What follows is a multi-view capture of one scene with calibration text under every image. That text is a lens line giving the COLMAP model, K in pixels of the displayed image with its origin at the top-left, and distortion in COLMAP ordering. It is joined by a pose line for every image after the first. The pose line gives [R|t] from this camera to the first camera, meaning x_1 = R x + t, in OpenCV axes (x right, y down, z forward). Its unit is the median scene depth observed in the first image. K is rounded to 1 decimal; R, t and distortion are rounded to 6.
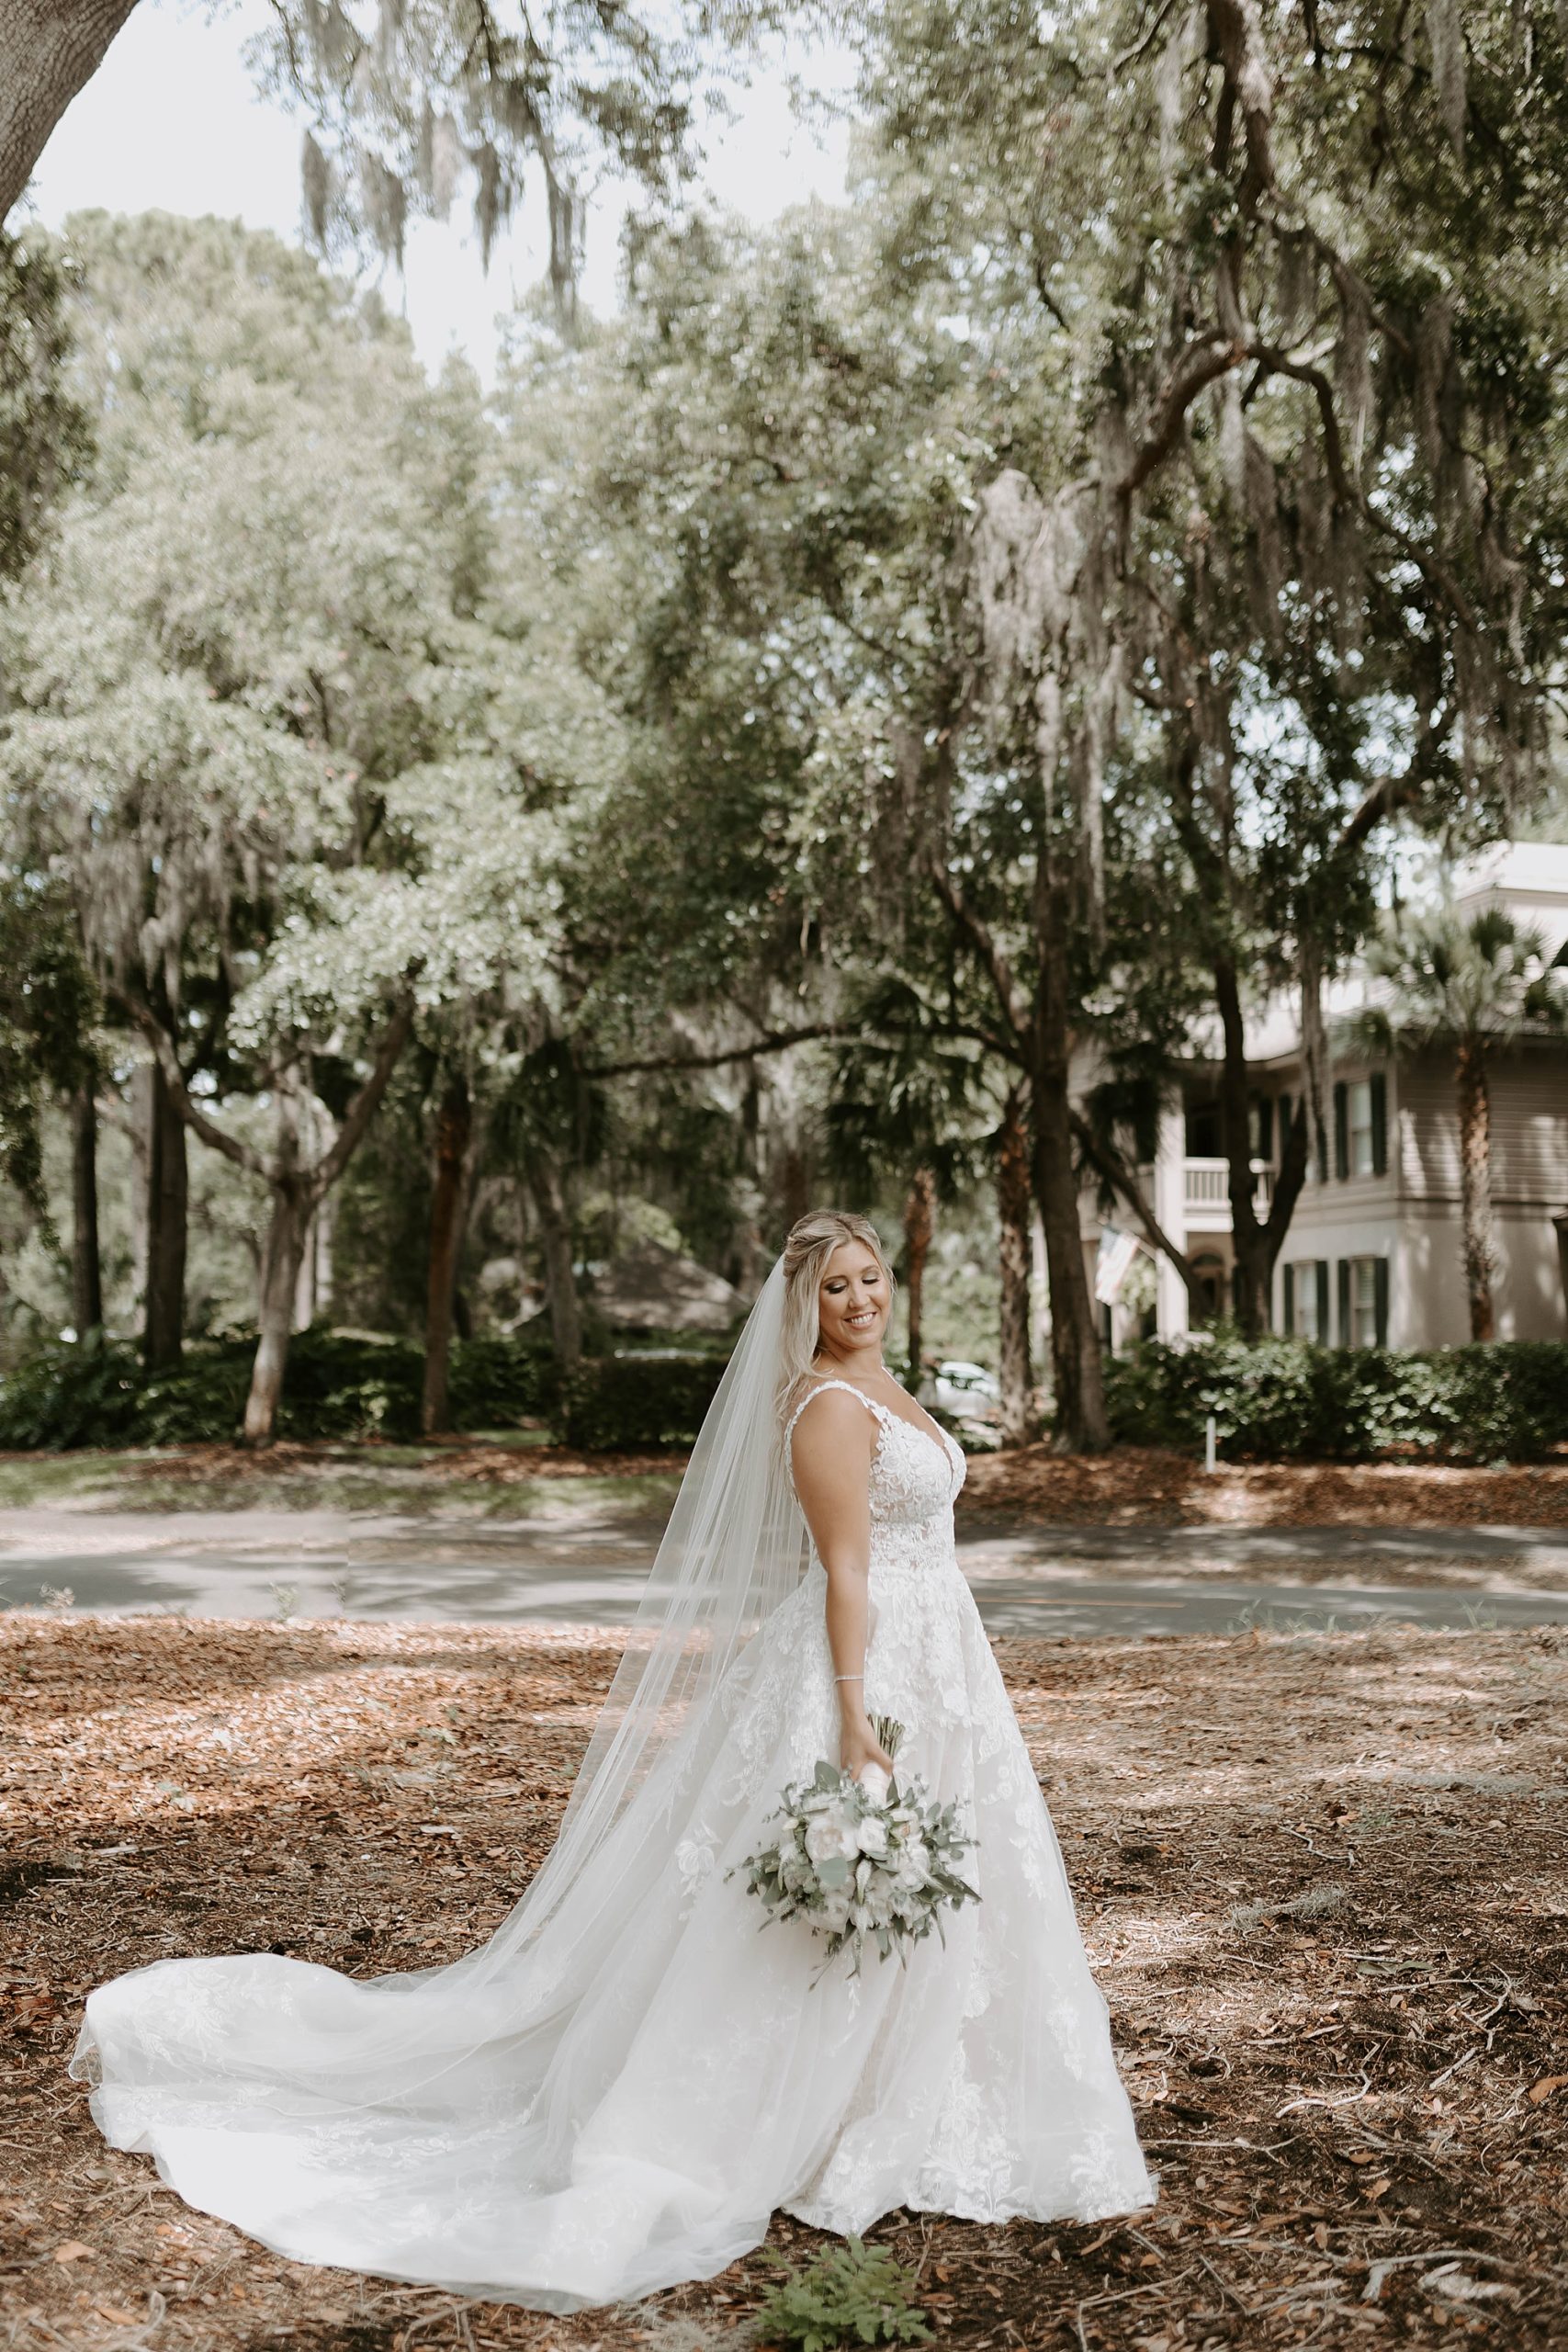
lens RADIAL K [[2319.3, 0, 784.0], [0, 2319.3, 1176.0], [0, 0, 1]] dist [-0.004622, -0.007184]
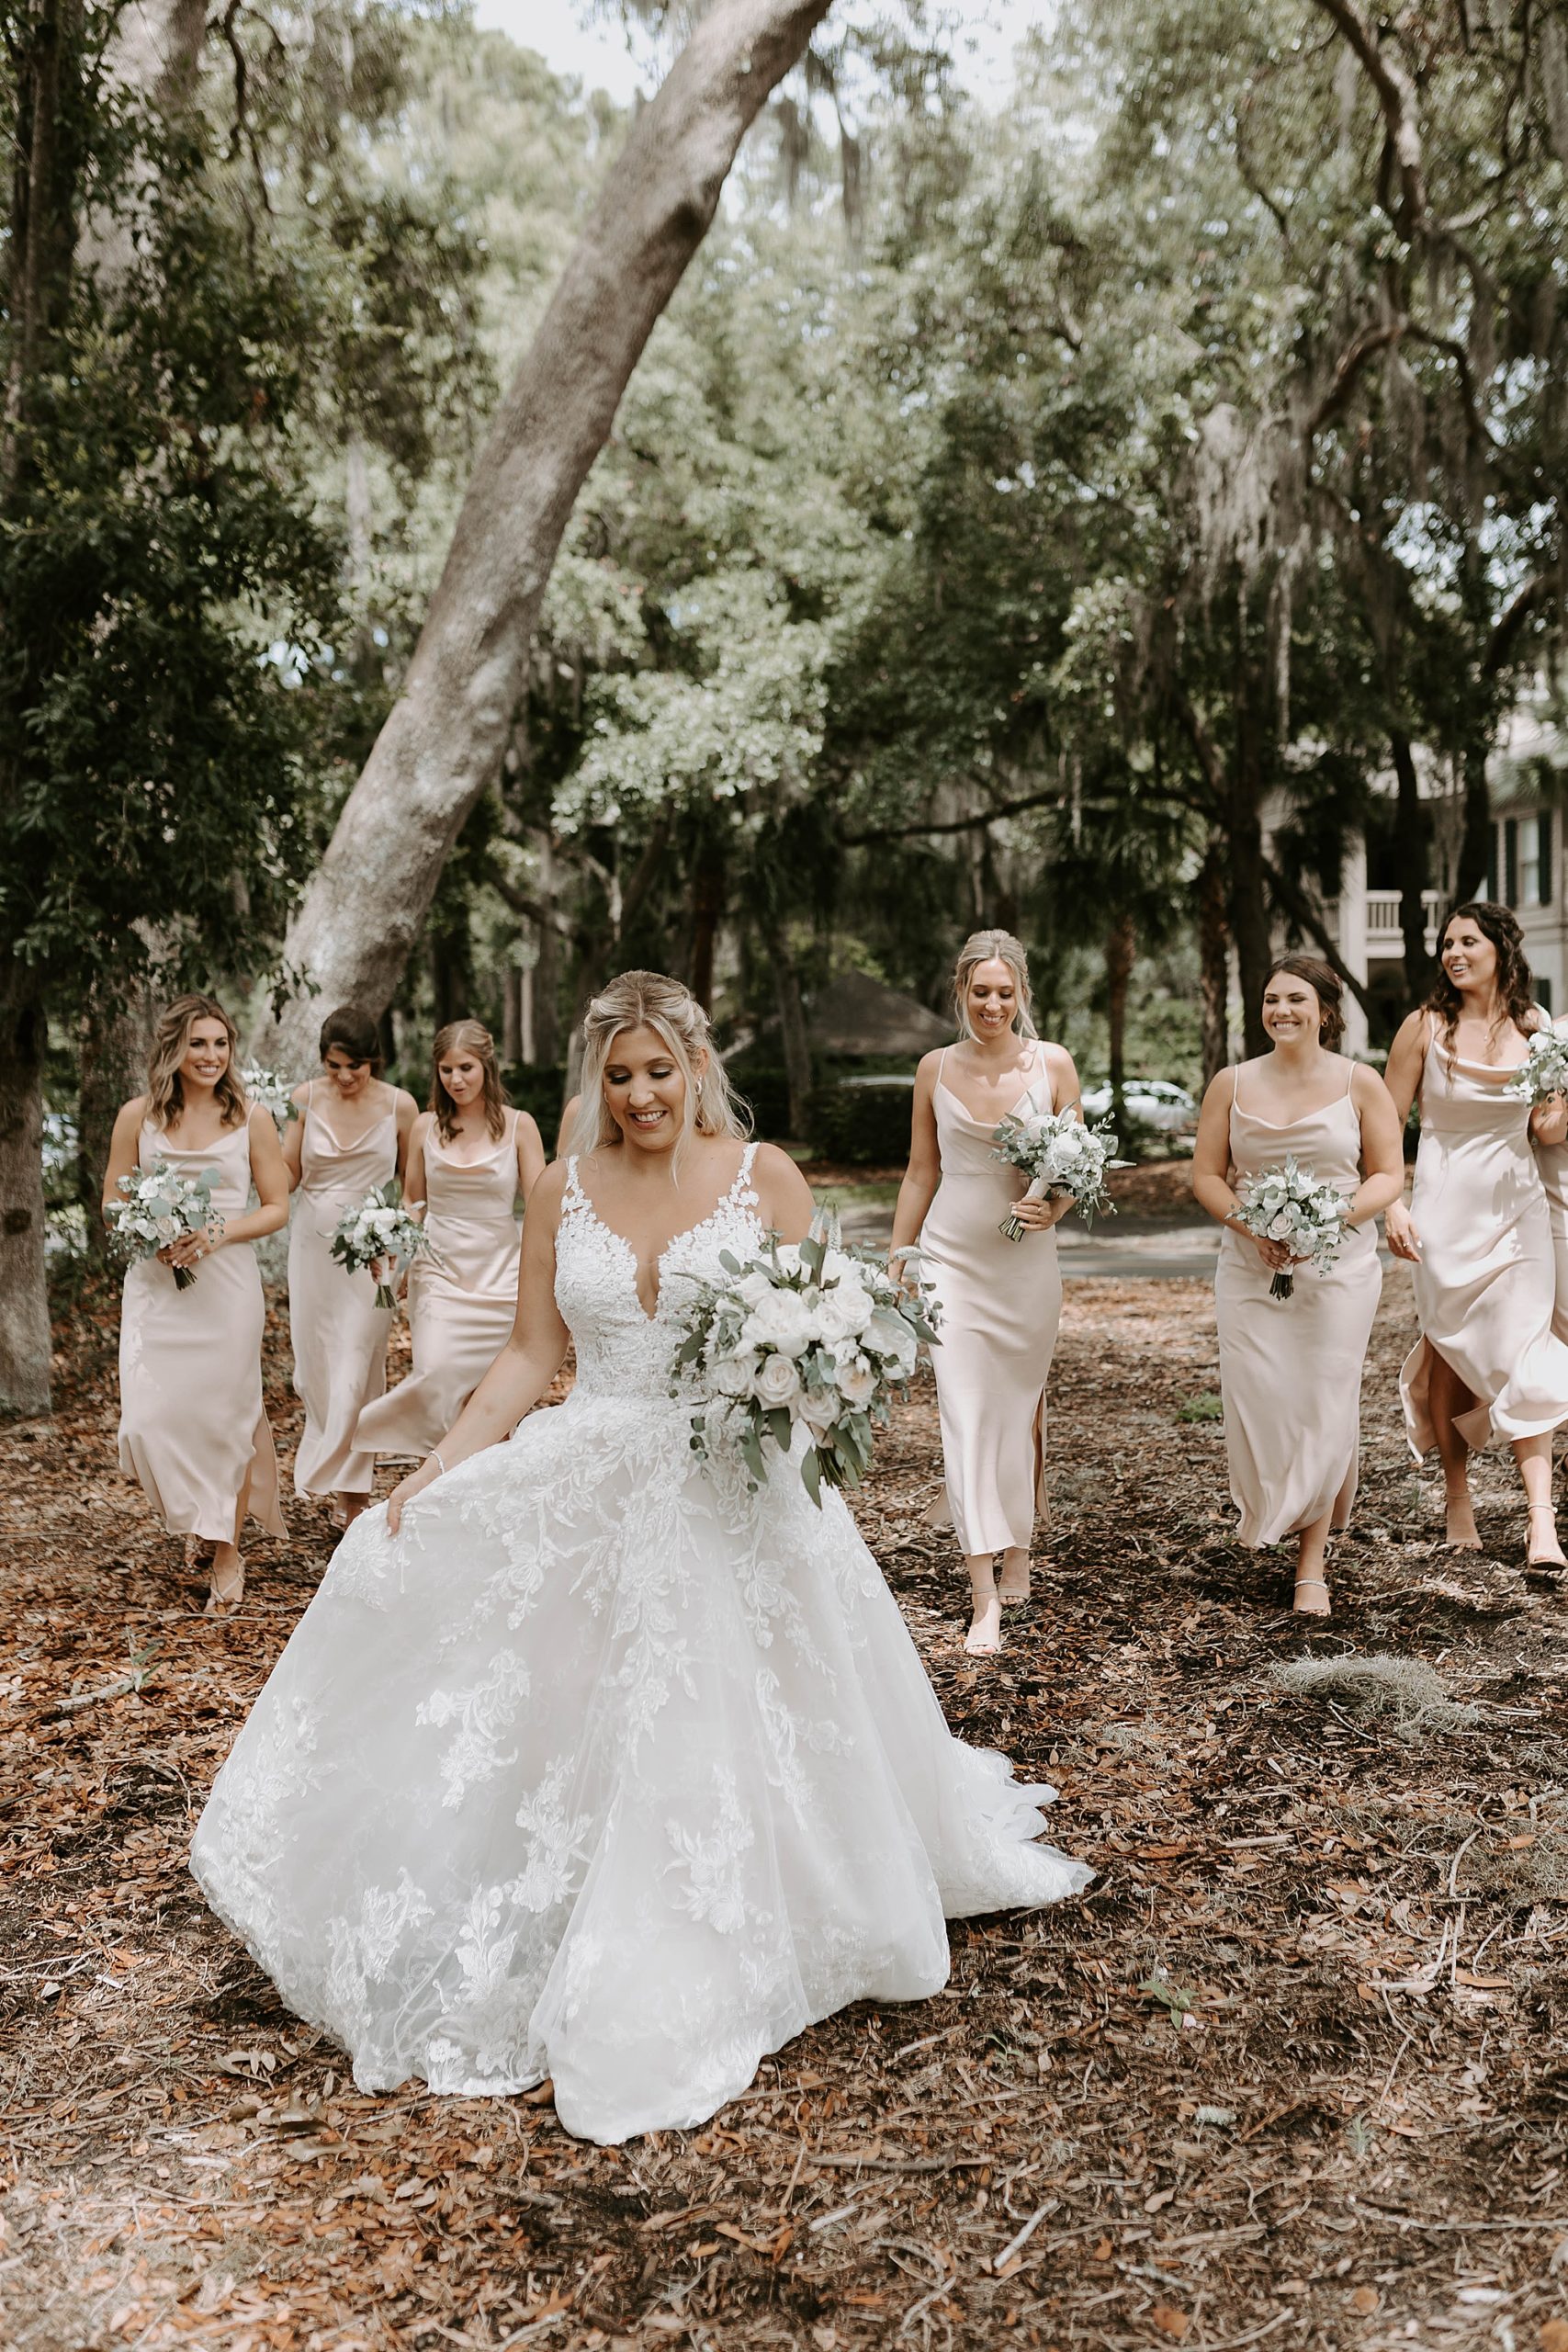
lens RADIAL K [[2467.2, 0, 781.9], [0, 2467.2, 1260.4], [0, 0, 1]] dist [0.013931, -0.017399]
pose [[0.997614, -0.017172, -0.066875, -0.038802], [0.027042, 0.988376, 0.149605, -0.024279], [0.063528, -0.151056, 0.986482, -0.275060]]
